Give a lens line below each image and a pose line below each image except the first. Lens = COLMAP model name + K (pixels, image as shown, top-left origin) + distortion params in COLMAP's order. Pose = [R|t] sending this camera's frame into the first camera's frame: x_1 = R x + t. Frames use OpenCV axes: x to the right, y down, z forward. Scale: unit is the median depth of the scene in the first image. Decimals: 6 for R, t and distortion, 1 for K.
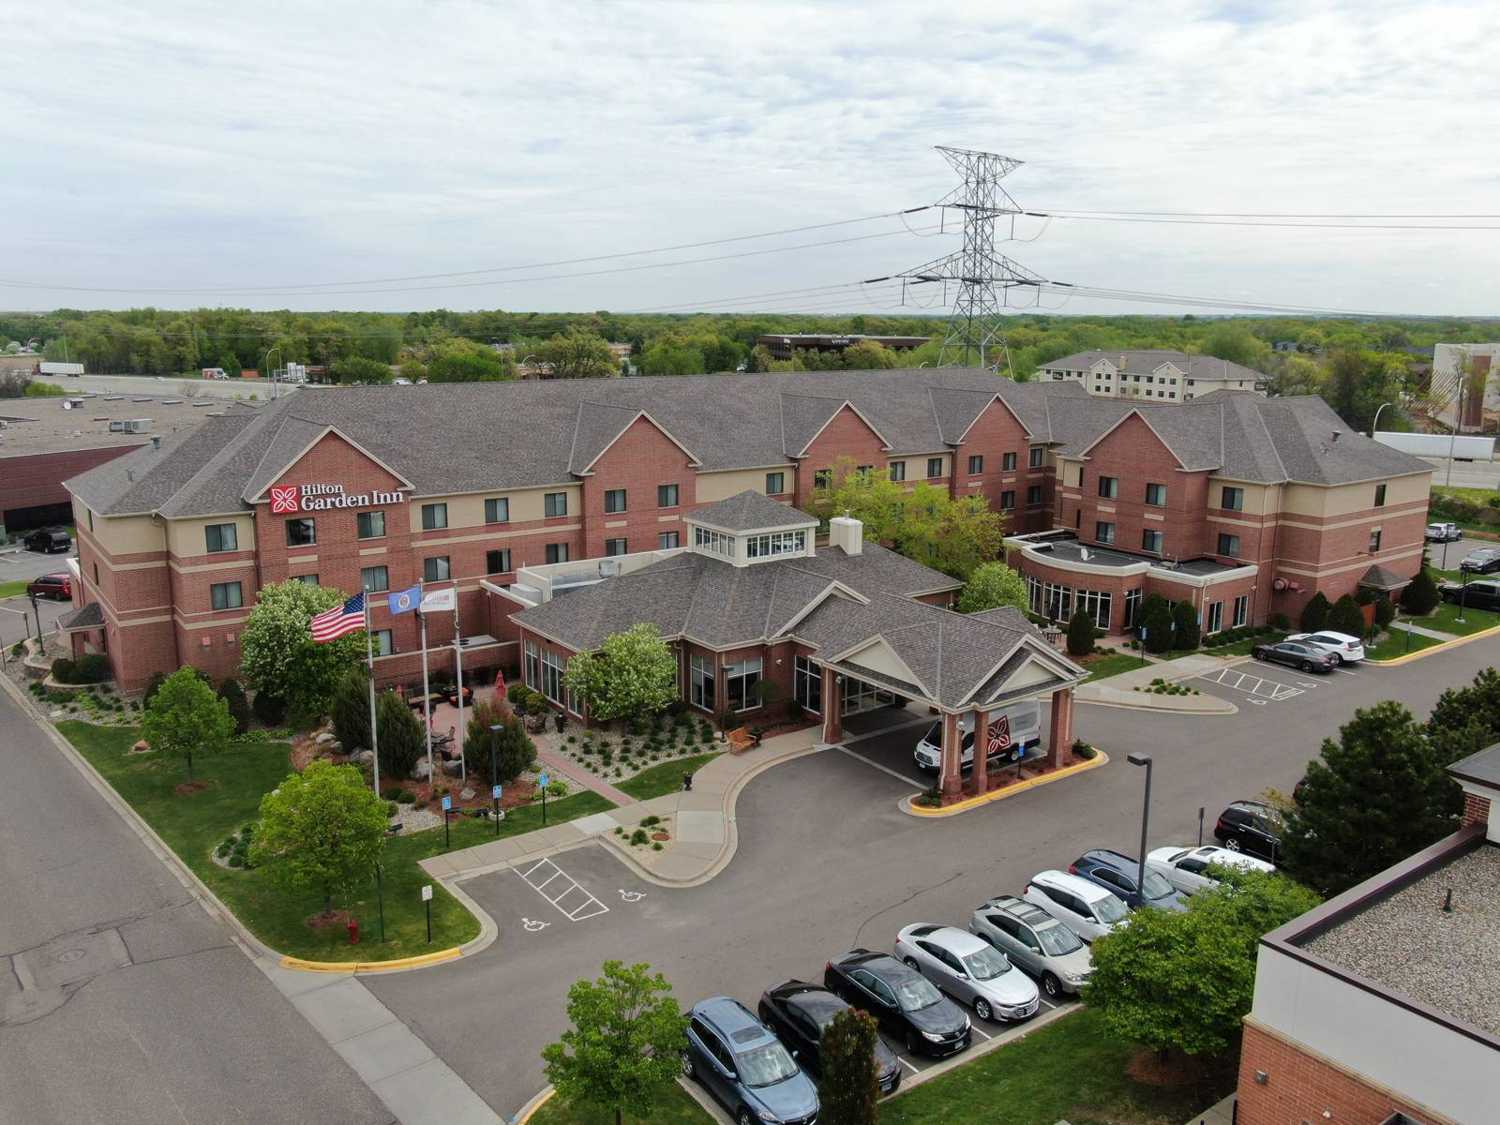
lens RADIAL K [[1188.0, 0, 750.0], [0, 1188.0, 562.5], [0, 0, 1]] dist [-0.016066, -0.002495]
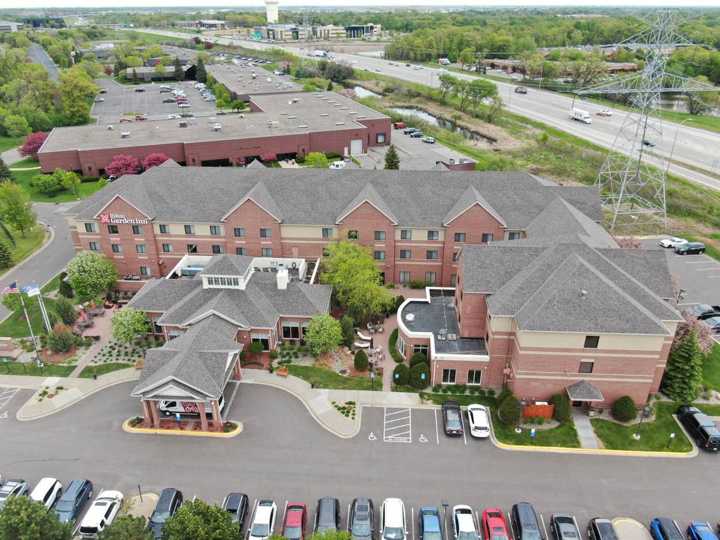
lens RADIAL K [[543.0, 0, 360.0], [0, 543.0, 270.0], [0, 0, 1]] dist [-0.017888, -0.004091]
pose [[0.768713, 0.273210, -0.578305, 0.861427], [-0.124183, 0.950724, 0.284082, -0.382701], [0.627422, -0.146561, 0.764762, 0.388212]]
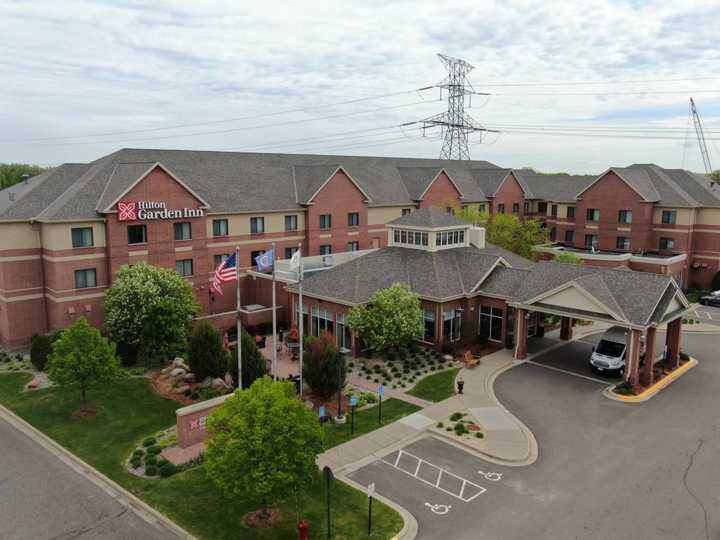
lens RADIAL K [[570.2, 0, 360.0], [0, 570.2, 270.0], [0, 0, 1]] dist [-0.016066, -0.002495]
pose [[0.990080, -0.024073, 0.138430, -0.212472], [0.029979, 0.998720, -0.040738, 0.056874], [-0.137272, 0.044484, 0.989534, 0.280615]]
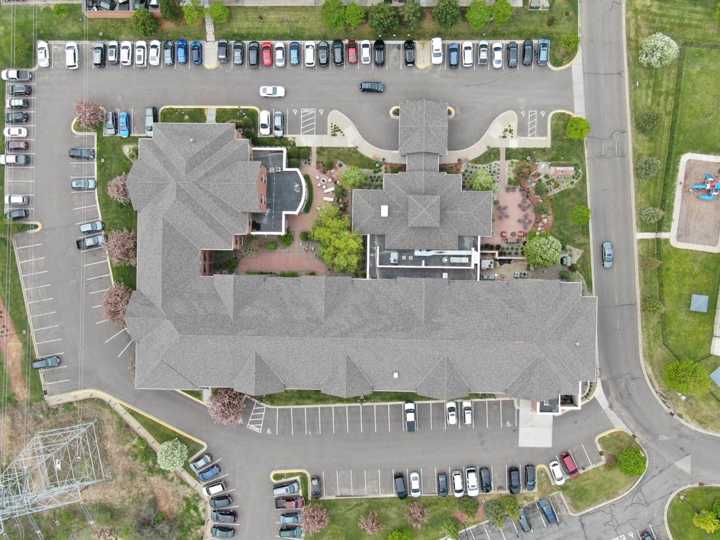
lens RADIAL K [[570.2, 0, 360.0], [0, 570.2, 270.0], [0, 0, 1]] dist [-0.016066, -0.002495]
pose [[-0.800873, -0.598769, 0.008837, 0.031750], [0.150175, -0.186535, 0.970903, -1.690093], [-0.579698, 0.778897, 0.239311, 0.921228]]
